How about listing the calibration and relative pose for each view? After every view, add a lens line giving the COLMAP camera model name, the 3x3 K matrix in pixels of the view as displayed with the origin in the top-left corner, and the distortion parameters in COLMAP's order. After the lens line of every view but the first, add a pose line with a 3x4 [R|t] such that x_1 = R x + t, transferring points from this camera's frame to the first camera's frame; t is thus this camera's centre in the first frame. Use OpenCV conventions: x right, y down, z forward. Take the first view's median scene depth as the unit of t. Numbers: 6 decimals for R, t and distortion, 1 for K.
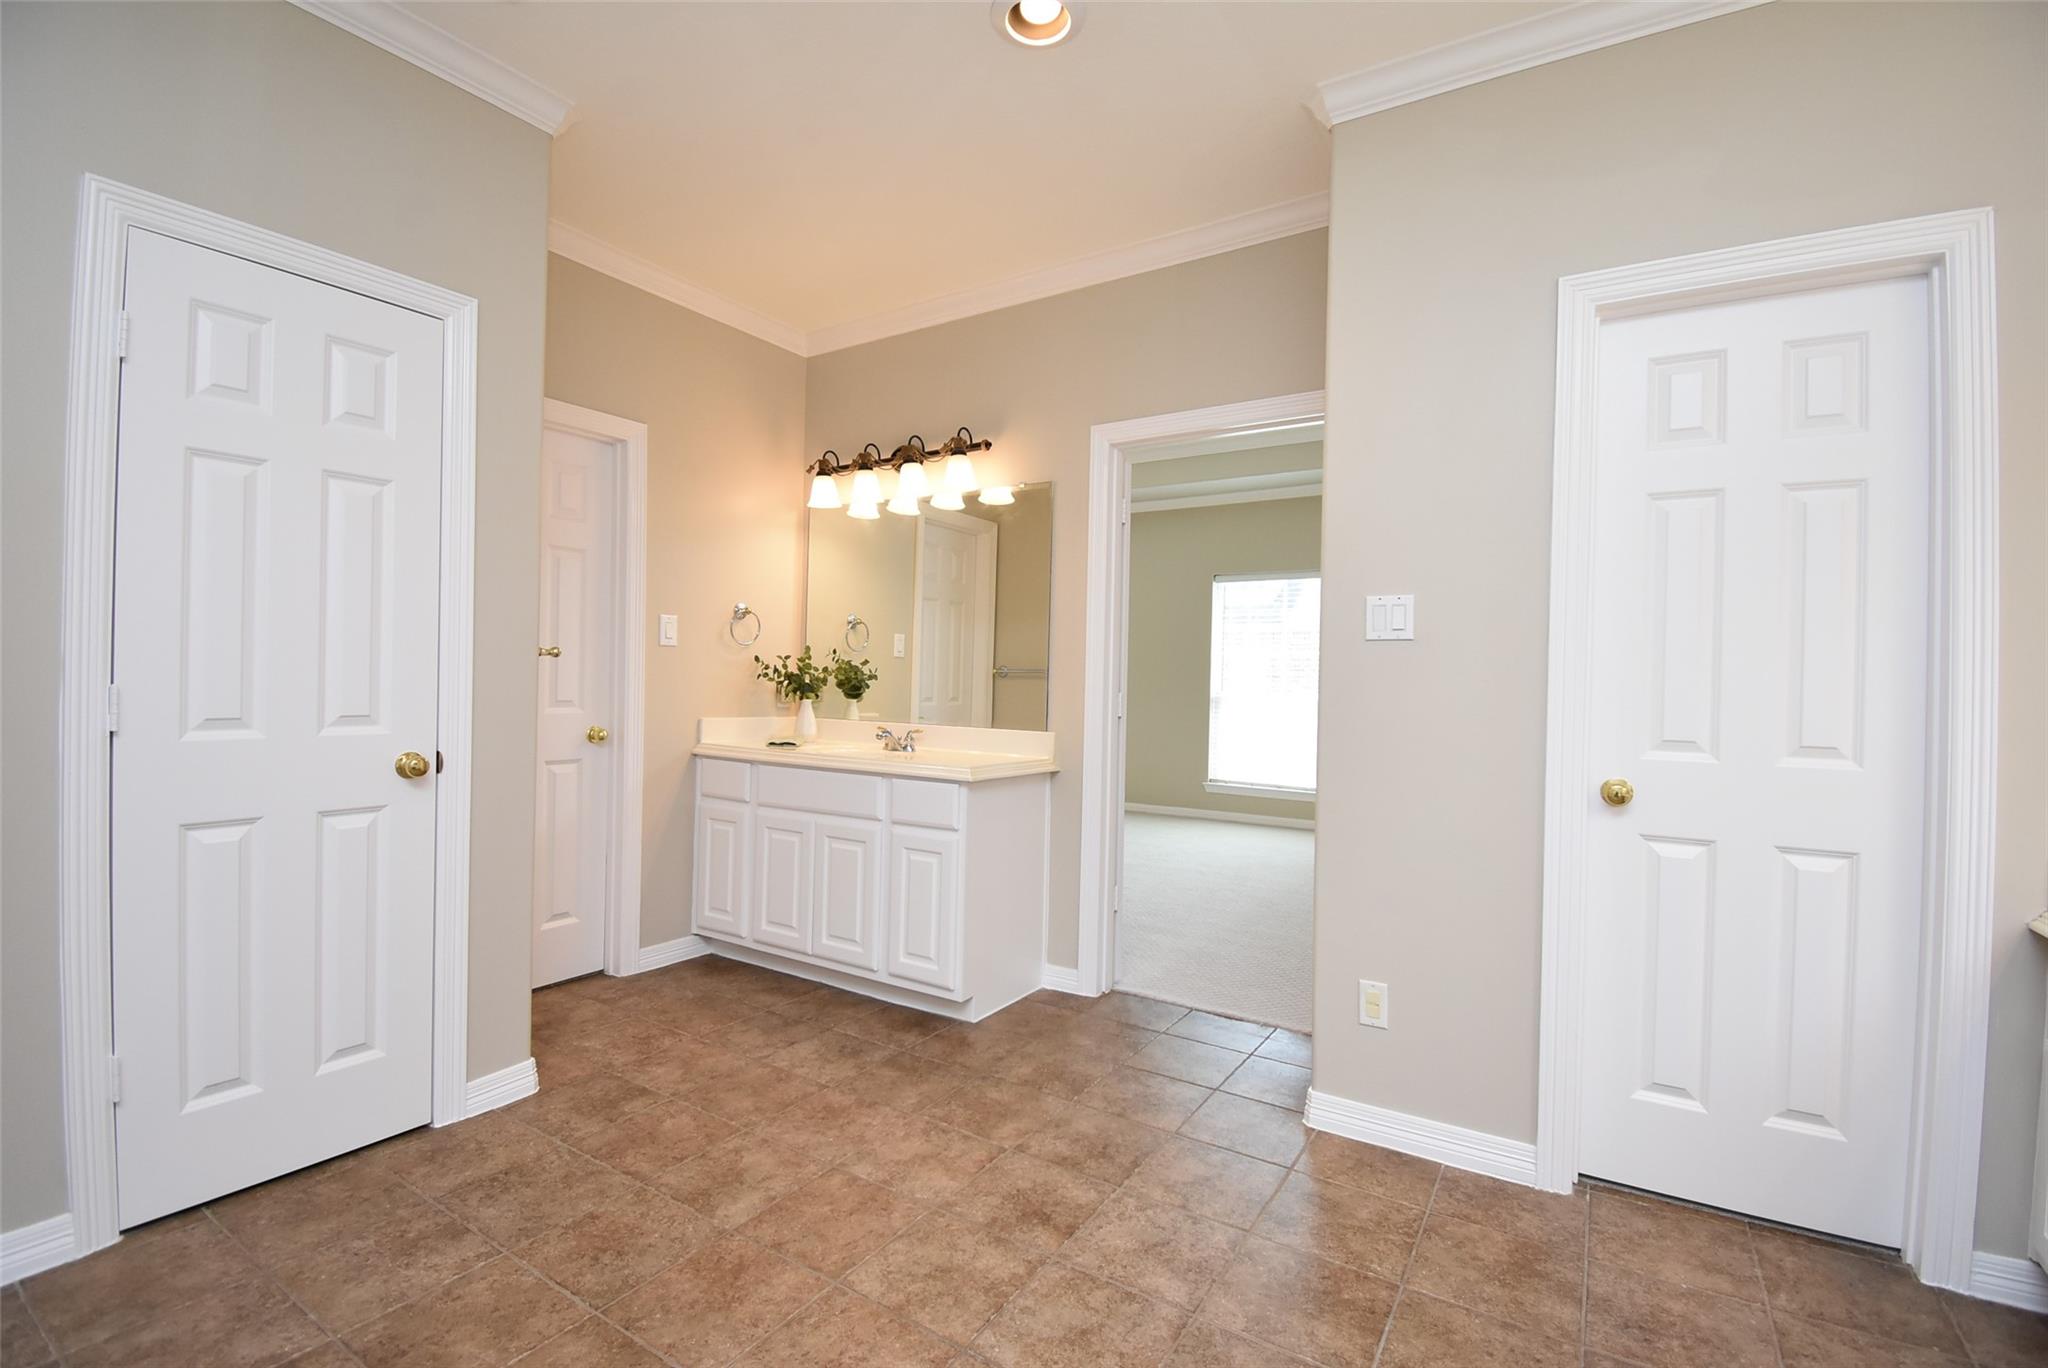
lens RADIAL K [[902.7, 0, 1018.2], [0, 902.7, 683.5], [0, 0, 1]] dist [0.005747, -0.017047]
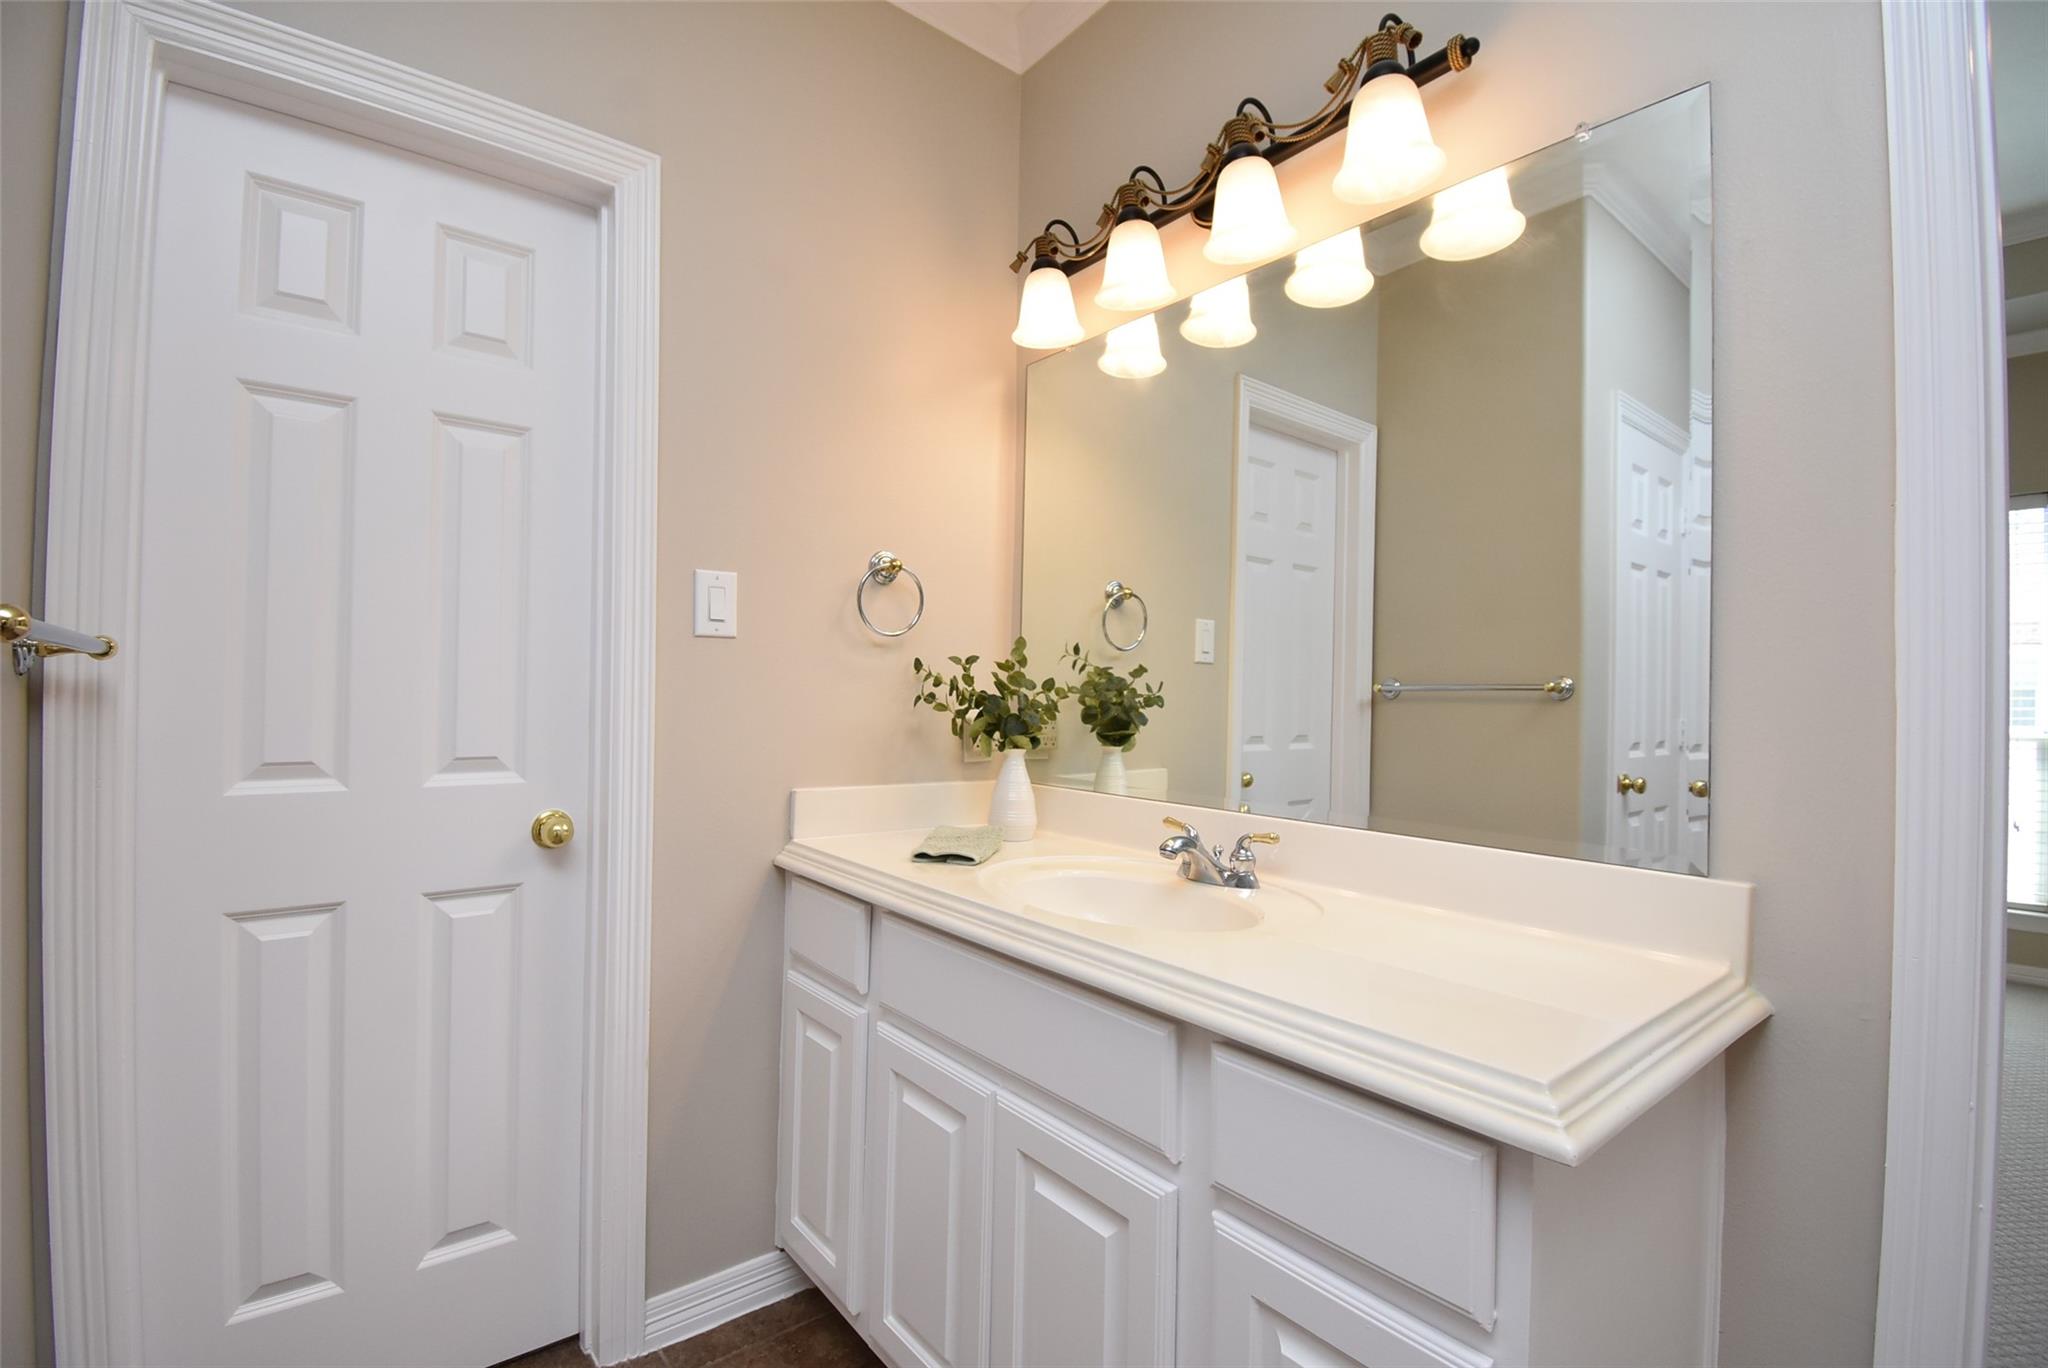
lens RADIAL K [[902.7, 0, 1019.4], [0, 902.7, 680.0], [0, 0, 1]] dist [0.005747, -0.017047]
pose [[0.951193, -0.010906, -0.308403, -0.086124], [0.002433, 0.999609, -0.027844, -0.005460], [0.308586, 0.025734, 0.950848, 0.553436]]
